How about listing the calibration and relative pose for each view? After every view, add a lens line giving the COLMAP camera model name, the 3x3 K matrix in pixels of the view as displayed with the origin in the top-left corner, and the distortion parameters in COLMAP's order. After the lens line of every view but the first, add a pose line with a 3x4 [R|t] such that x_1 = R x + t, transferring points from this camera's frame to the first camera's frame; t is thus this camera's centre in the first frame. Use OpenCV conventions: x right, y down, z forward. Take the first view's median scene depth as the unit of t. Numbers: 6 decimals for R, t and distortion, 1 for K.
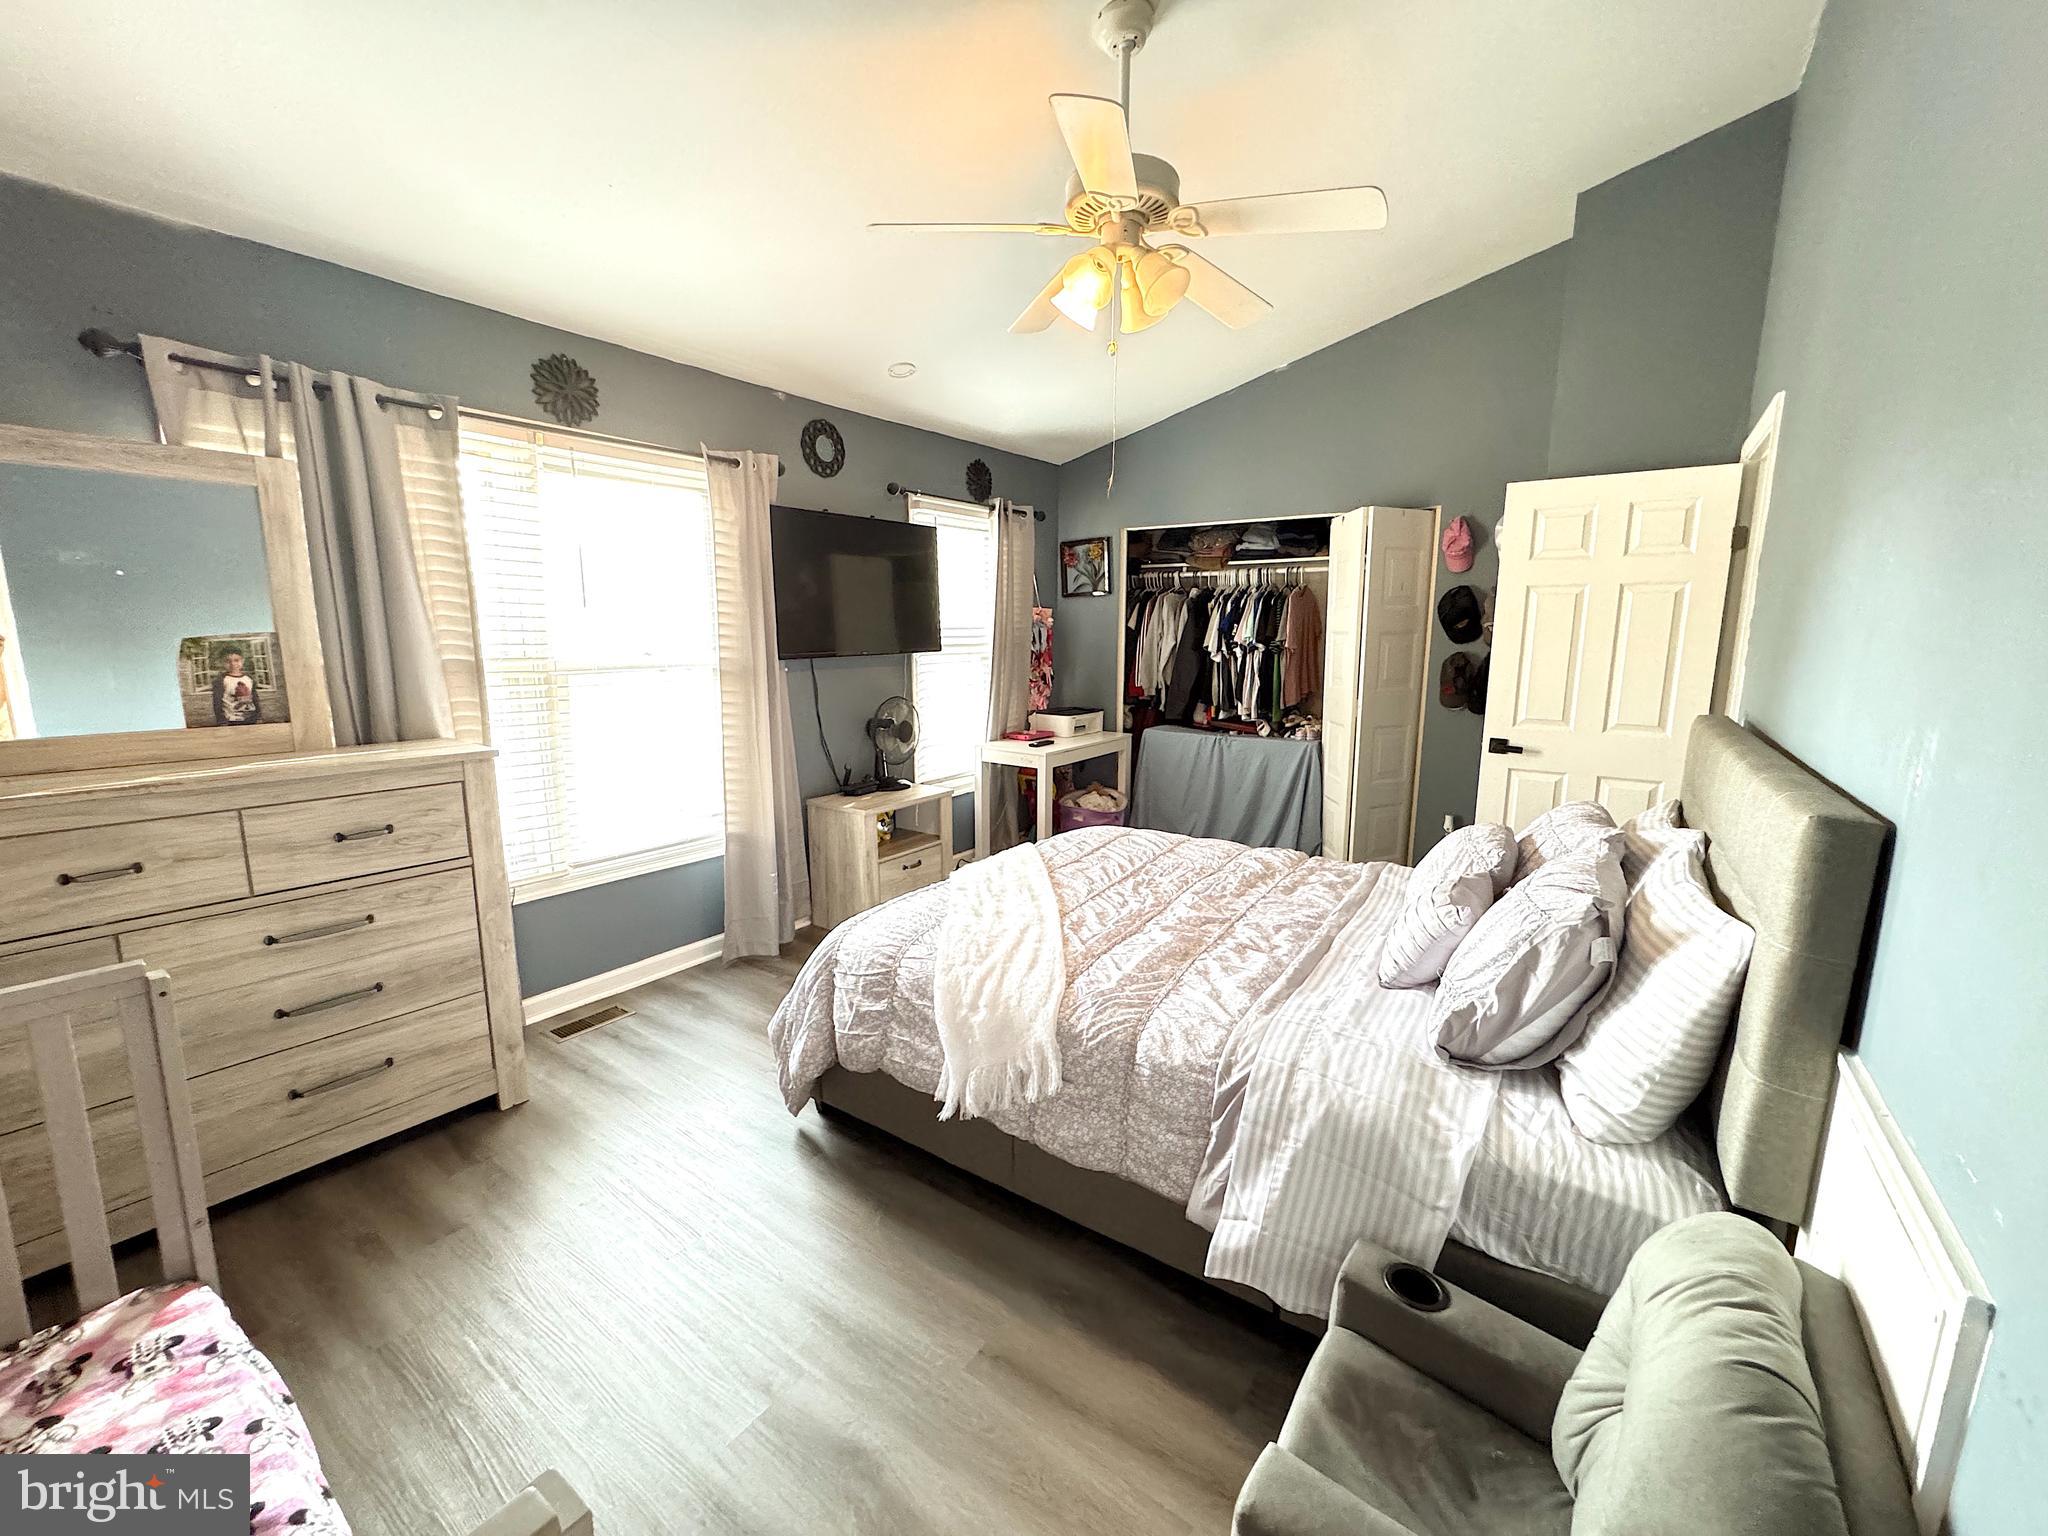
lens RADIAL K [[820.5, 0, 1025.5], [0, 820.5, 765.7], [0, 0, 1]] dist [-0.000224, -0.000199]
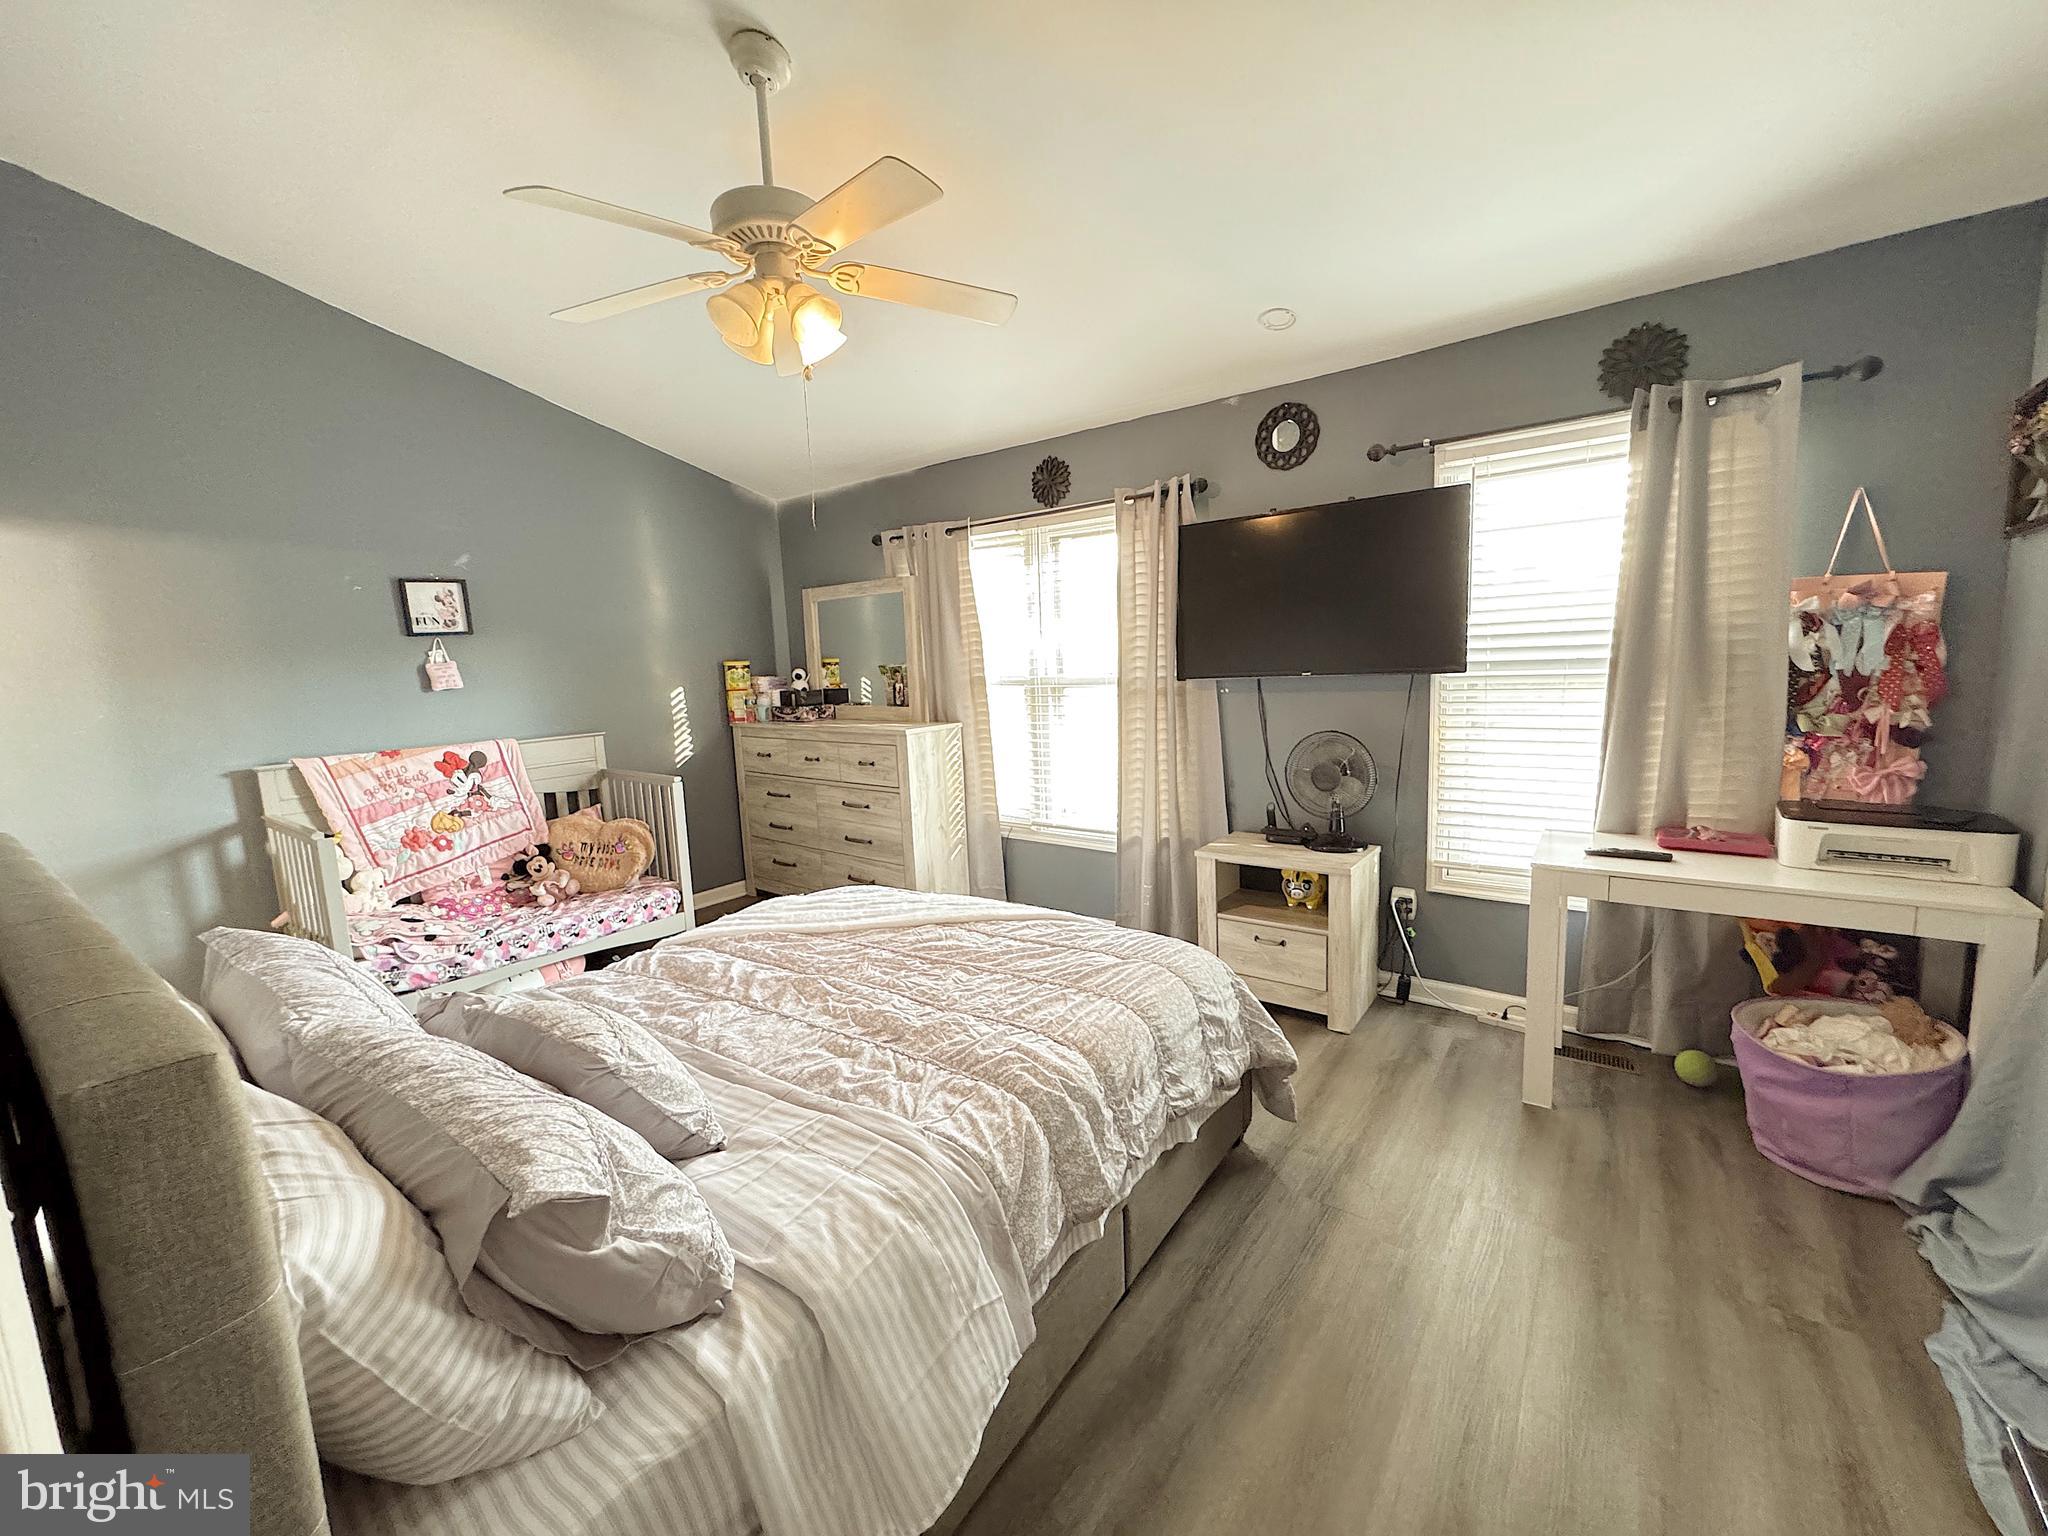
lens RADIAL K [[820.5, 0, 1025.5], [0, 820.5, 765.7], [0, 0, 1]] dist [-0.000224, -0.000199]
pose [[-0.013159, 0.136023, -0.990618, 0.618008], [-0.122884, 0.982974, 0.136605, -0.123124], [0.992334, 0.123529, 0.003780, 0.721407]]
